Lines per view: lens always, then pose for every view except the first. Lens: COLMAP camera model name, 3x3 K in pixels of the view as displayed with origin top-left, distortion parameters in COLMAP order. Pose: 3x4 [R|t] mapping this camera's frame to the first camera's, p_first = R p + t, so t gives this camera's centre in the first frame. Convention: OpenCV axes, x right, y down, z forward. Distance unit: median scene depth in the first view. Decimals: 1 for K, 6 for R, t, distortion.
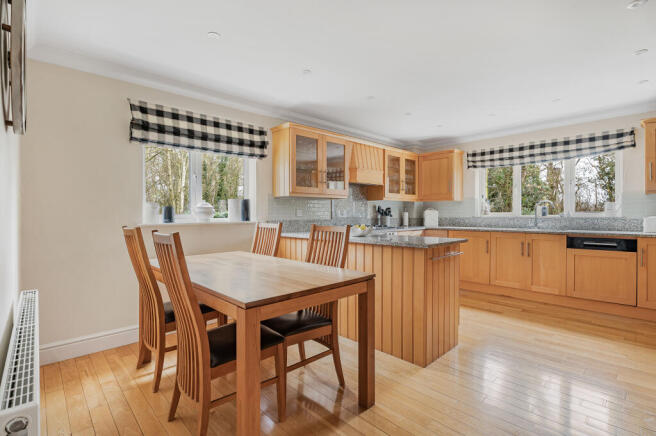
lens RADIAL K [[319.6, 0, 329.8], [0, 319.6, 205.0], [0, 0, 1]] dist [-0.002186, -0.000514]
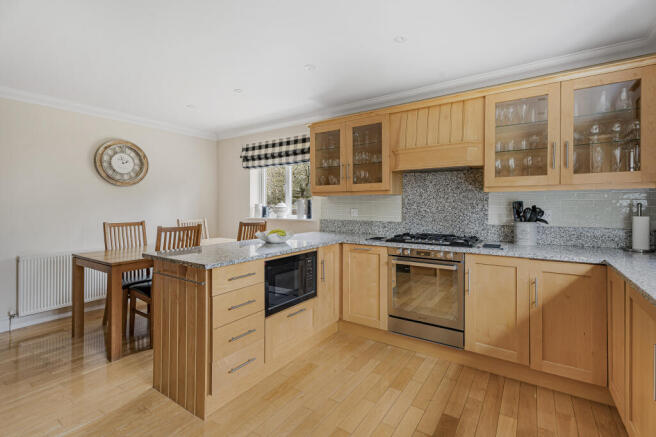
lens RADIAL K [[294.9, 0, 328.0], [0, 294.9, 208.8], [0, 0, 1]] dist [0.002197, 0.000829]
pose [[0.226188, 0.003250, -0.974078, 0.809525], [0.017194, 0.999825, 0.007328, 0.007544], [0.973932, -0.018406, 0.226092, 0.842816]]
